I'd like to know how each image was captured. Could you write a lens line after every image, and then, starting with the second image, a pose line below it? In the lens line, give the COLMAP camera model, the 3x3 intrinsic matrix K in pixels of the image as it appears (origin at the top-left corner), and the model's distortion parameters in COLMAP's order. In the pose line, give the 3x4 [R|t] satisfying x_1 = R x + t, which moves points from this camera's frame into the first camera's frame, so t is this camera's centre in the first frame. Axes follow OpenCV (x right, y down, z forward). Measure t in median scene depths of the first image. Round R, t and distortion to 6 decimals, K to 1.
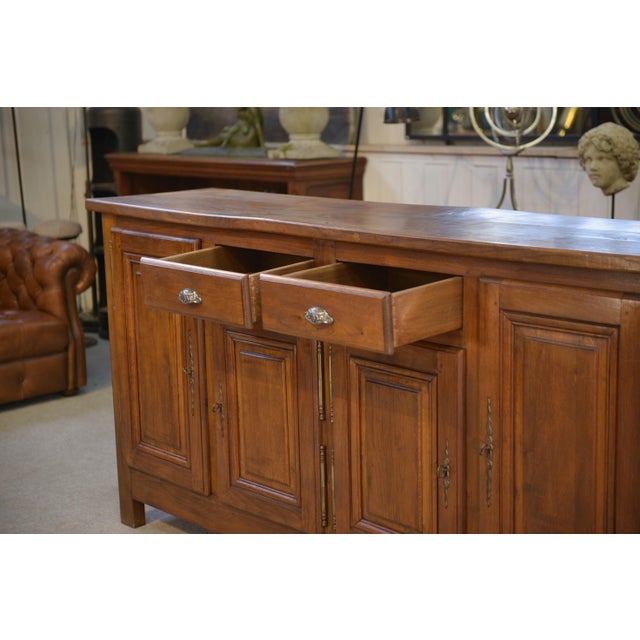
lens RADIAL K [[1231.8, 0, 311.0], [0, 1231.8, 319.5], [0, 0, 1]] dist [0.121662, -0.195367]
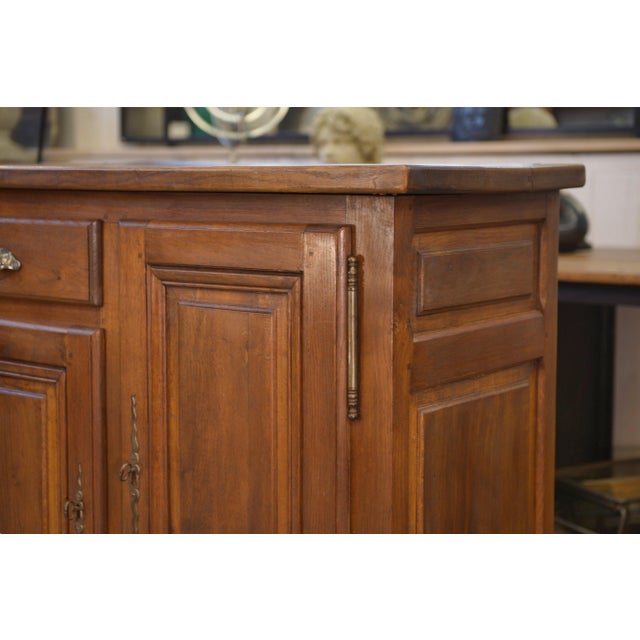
lens RADIAL K [[1354.5, 0, 320.0], [0, 1354.5, 320.0], [0, 0, 1]] dist [0.151799, -0.154321]
pose [[0.986034, 0.006413, 0.166421, 0.097709], [0.006693, 0.996925, -0.078074, 0.065944], [-0.166410, 0.078097, 0.982959, 0.191045]]
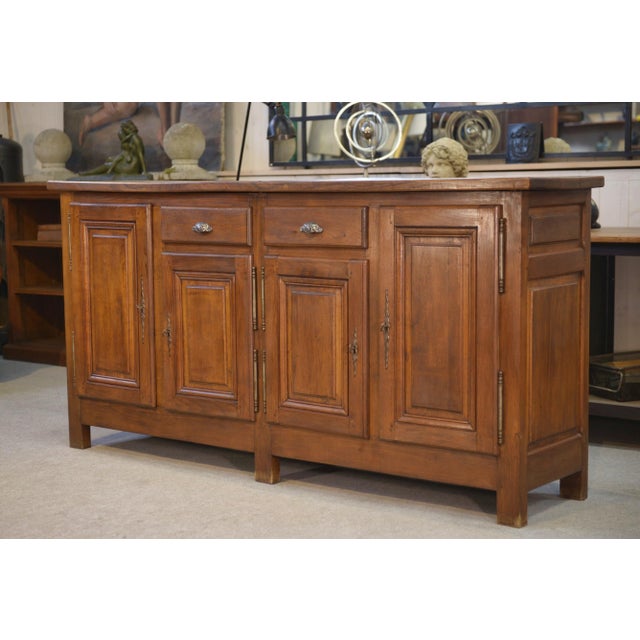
lens RADIAL K [[1318.8, 0, 298.8], [0, 1318.8, 321.9], [0, 0, 1]] dist [0.143060, -0.415131]
pose [[0.987564, -0.003316, 0.157185, -0.161344], [0.016788, 0.996286, -0.084456, 0.185425], [-0.156322, 0.086044, 0.983951, -0.399729]]
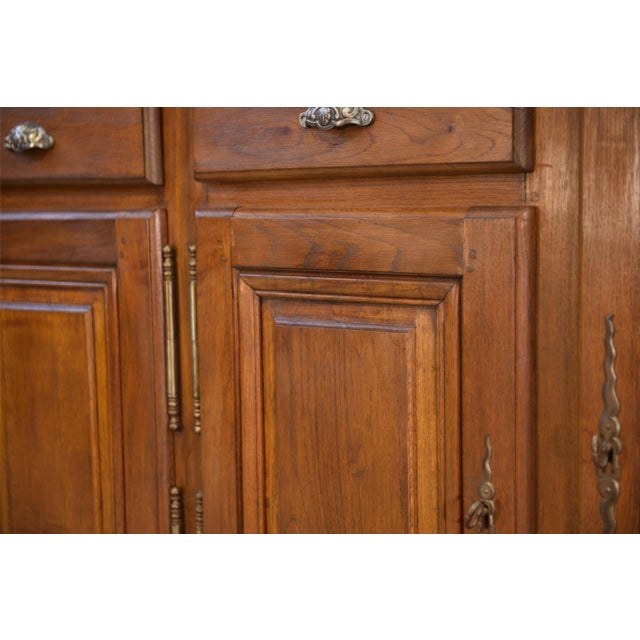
lens RADIAL K [[1241.7, 0, 320.0], [0, 1241.7, 320.0], [0, 0, 1]] dist [0.130658, -0.037472]
pose [[0.988980, -0.007569, 0.147854, -0.005475], [0.021527, 0.995430, -0.093032, 0.080901], [-0.146474, 0.095190, 0.984624, 0.504489]]
